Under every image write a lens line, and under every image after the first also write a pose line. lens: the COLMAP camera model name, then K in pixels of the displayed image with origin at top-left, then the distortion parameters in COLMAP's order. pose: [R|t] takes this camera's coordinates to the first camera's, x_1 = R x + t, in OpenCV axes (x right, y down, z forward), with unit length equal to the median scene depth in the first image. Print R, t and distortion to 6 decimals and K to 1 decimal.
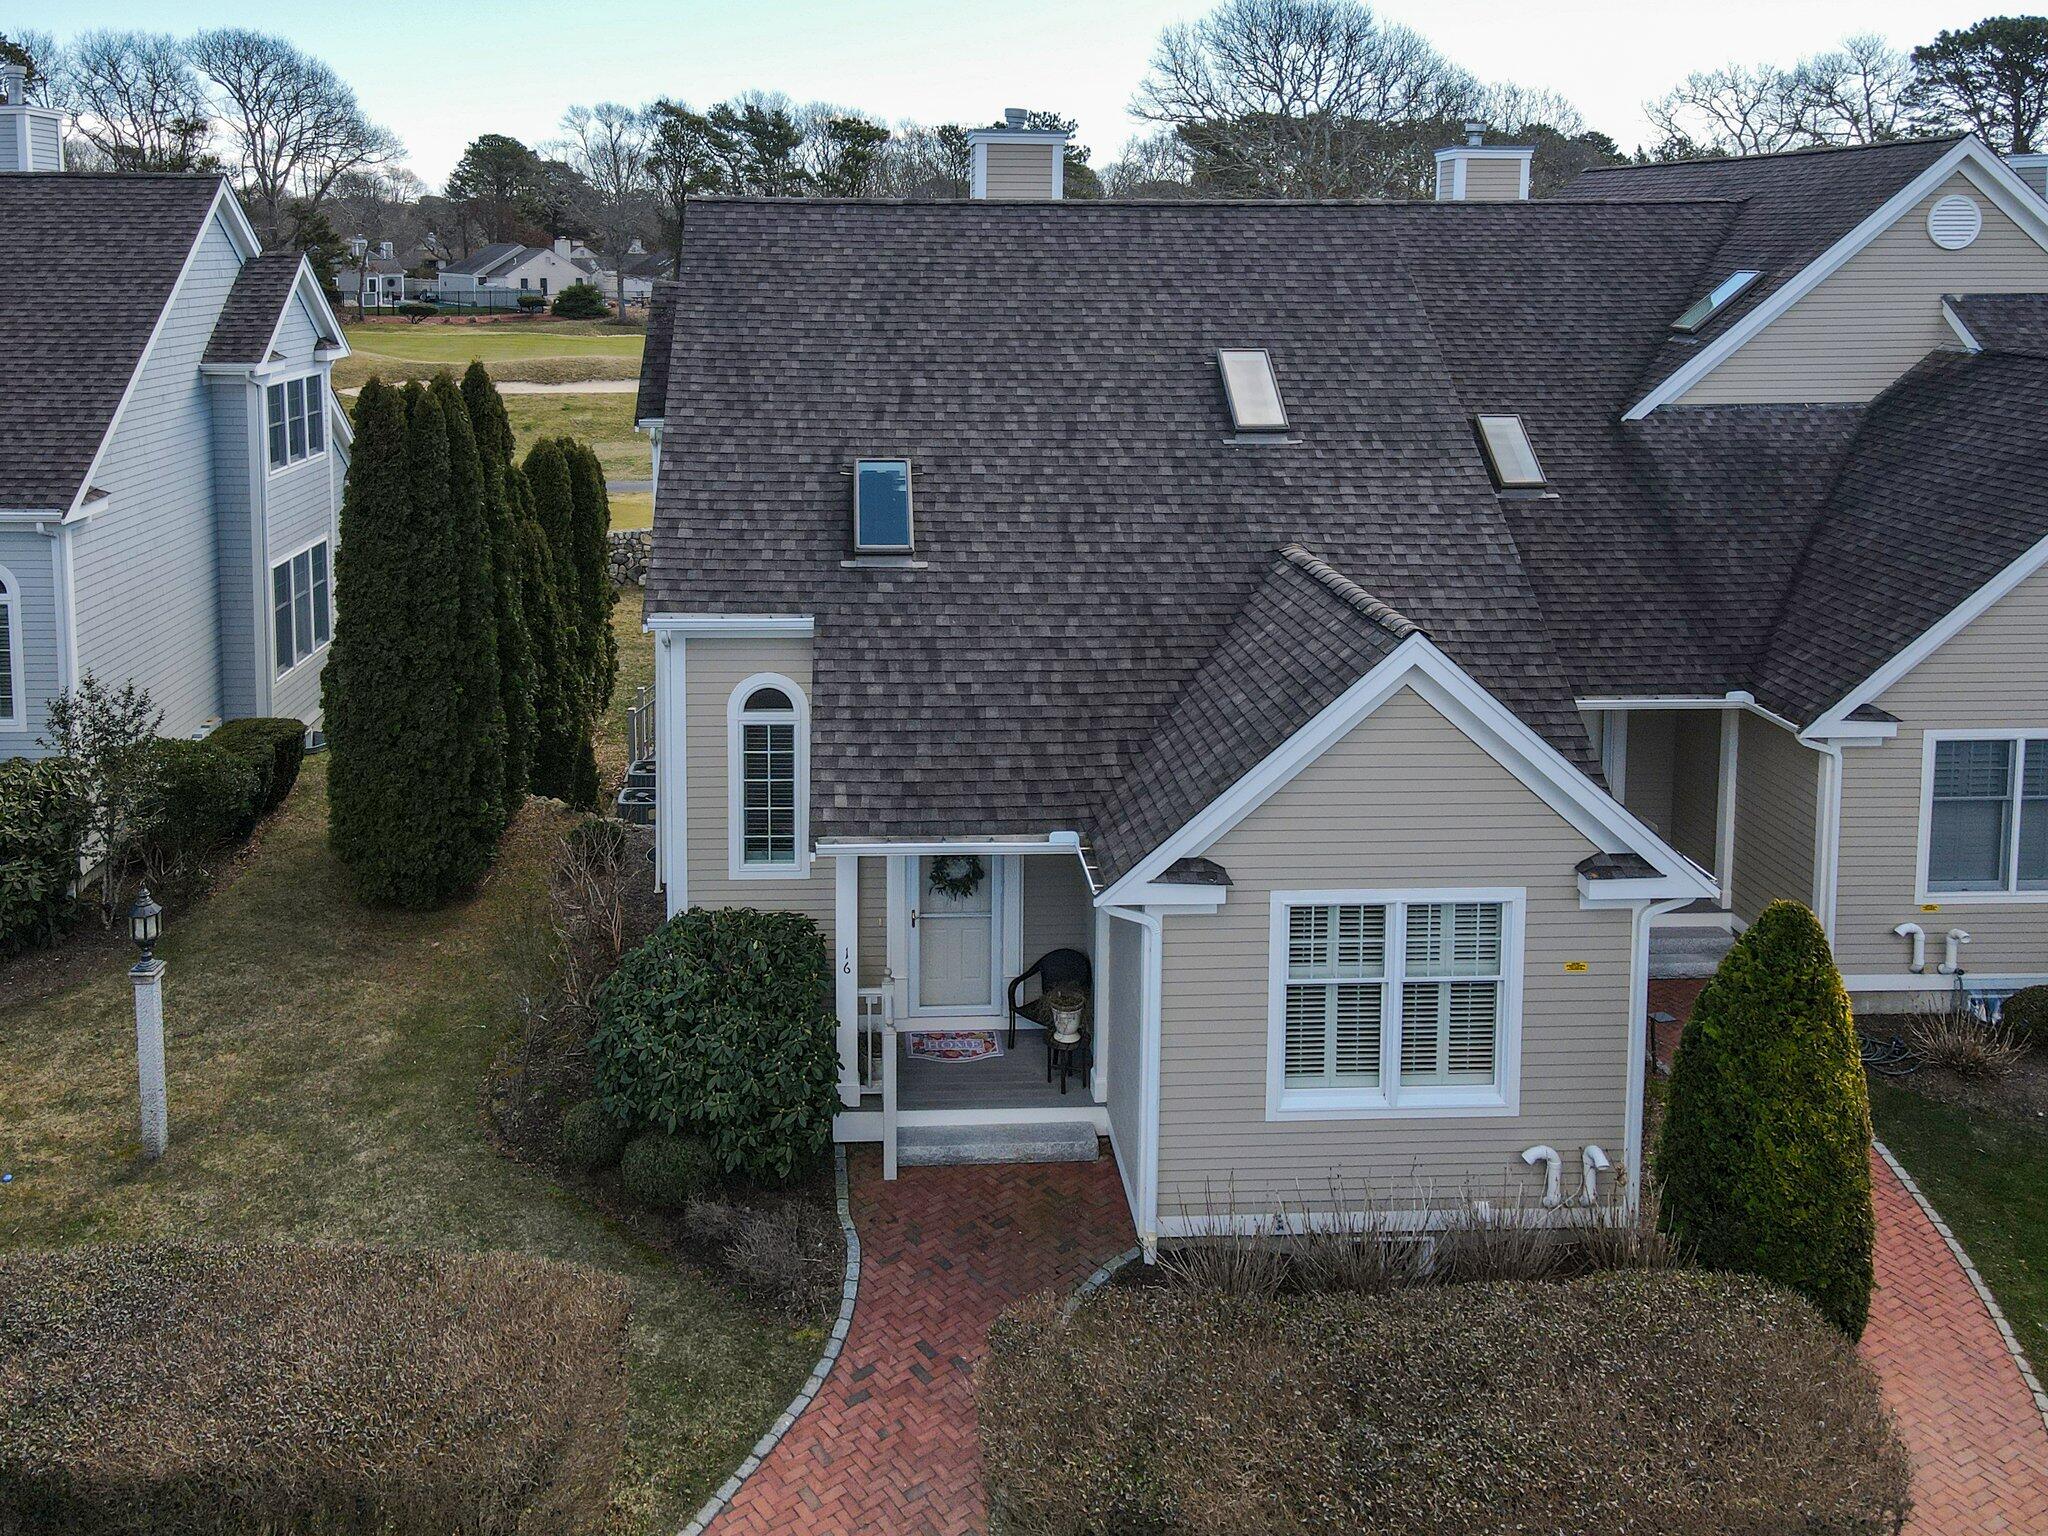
lens RADIAL K [[1686.6, 0, 953.3], [0, 1686.6, 400.9], [0, 0, 1]] dist [0.025425, 0.003965]
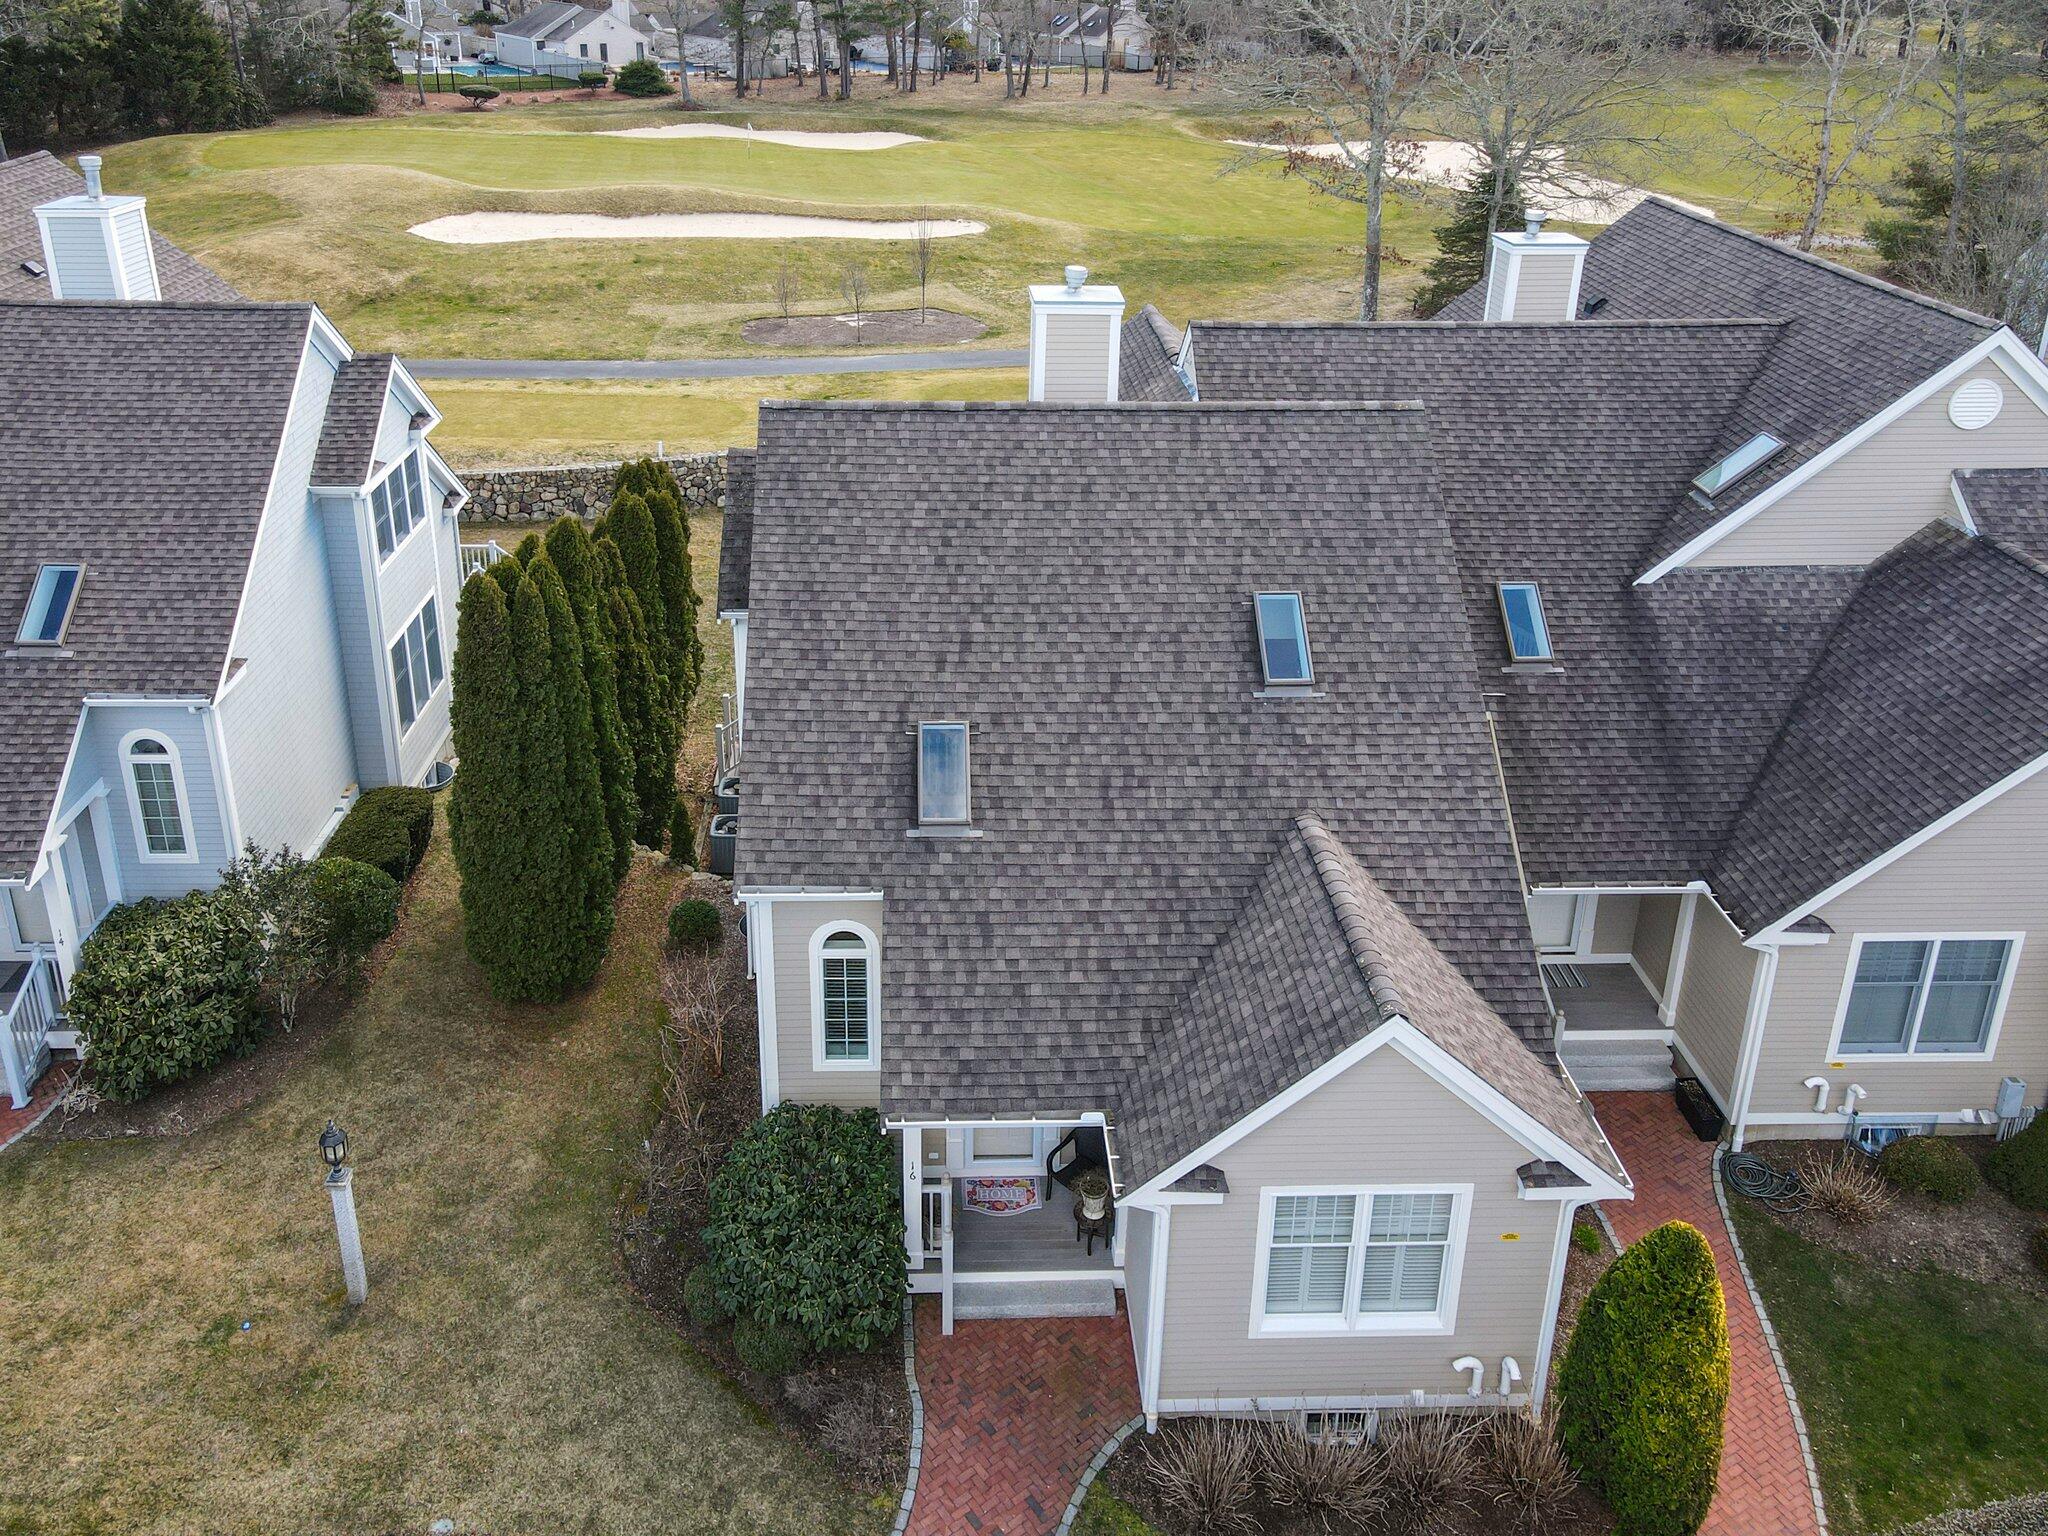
lens RADIAL K [[1663.3, 0, 994.4], [0, 1663.3, 541.6], [0, 0, 1]] dist [0.009067, 0.025689]
pose [[0.999807, 0.015033, -0.012681, 0.003548], [-0.011132, 0.964117, 0.265243, -0.365507], [0.016214, -0.265051, 0.964098, -0.022926]]
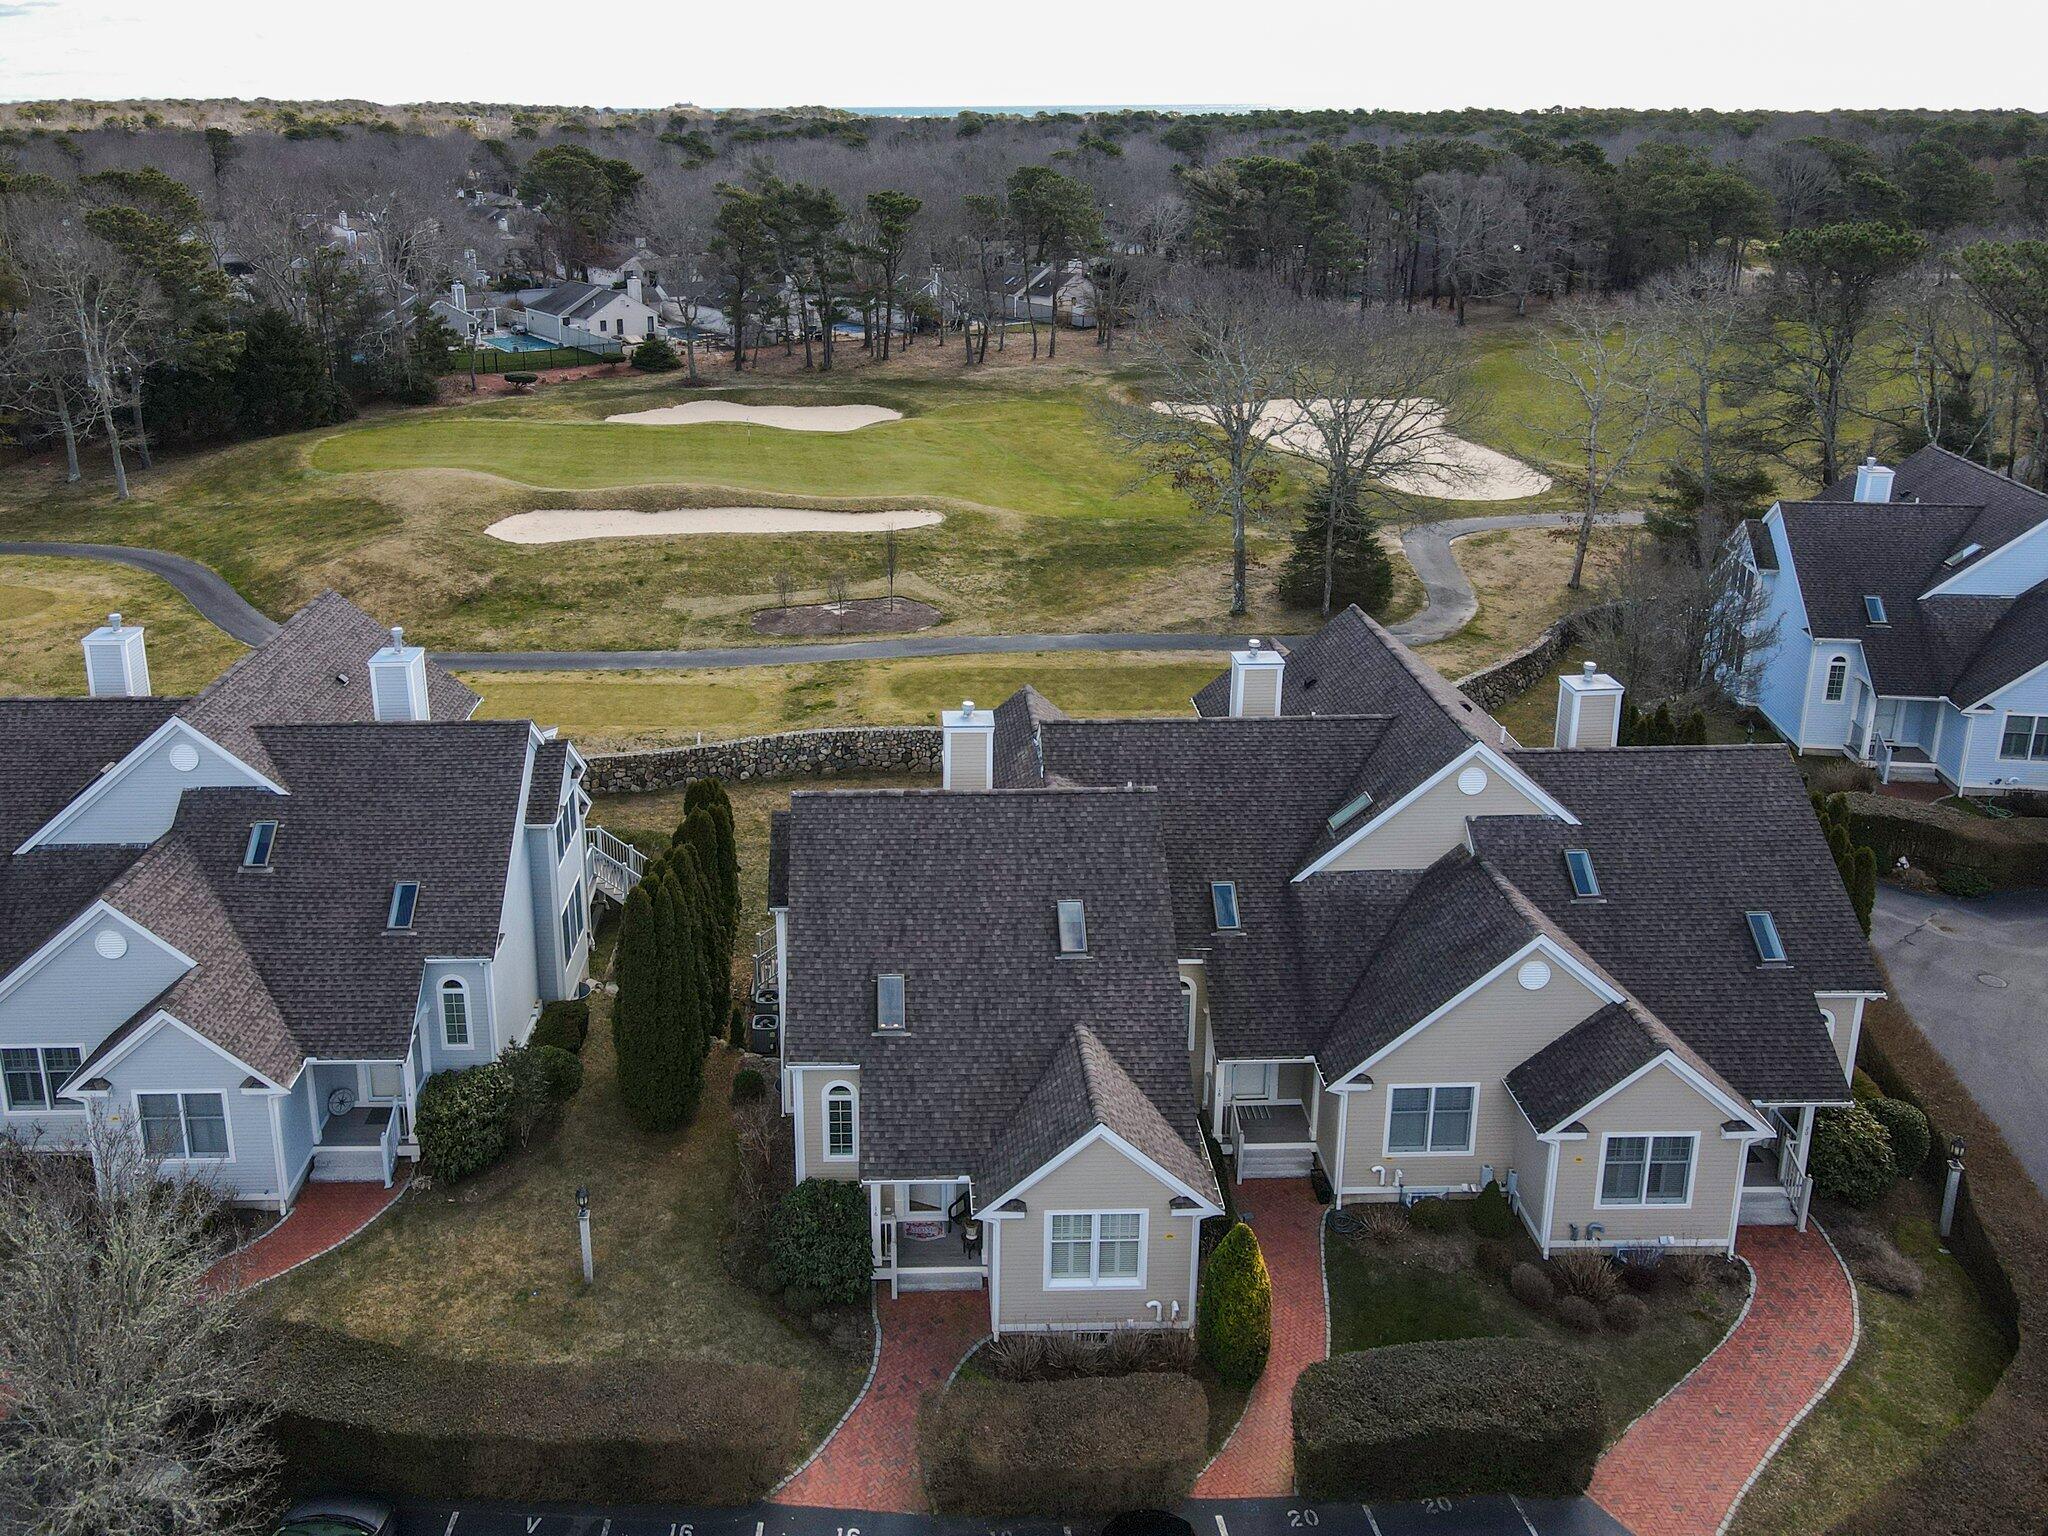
lens RADIAL K [[1712.5, 0, 953.6], [0, 1712.5, 561.6], [0, 0, 1]] dist [-0.030281, 0.127012]
pose [[0.999621, 0.004273, -0.027201, 0.092192], [0.001007, 0.981551, 0.191197, -0.877452], [0.027516, -0.191152, 0.981175, -1.001347]]
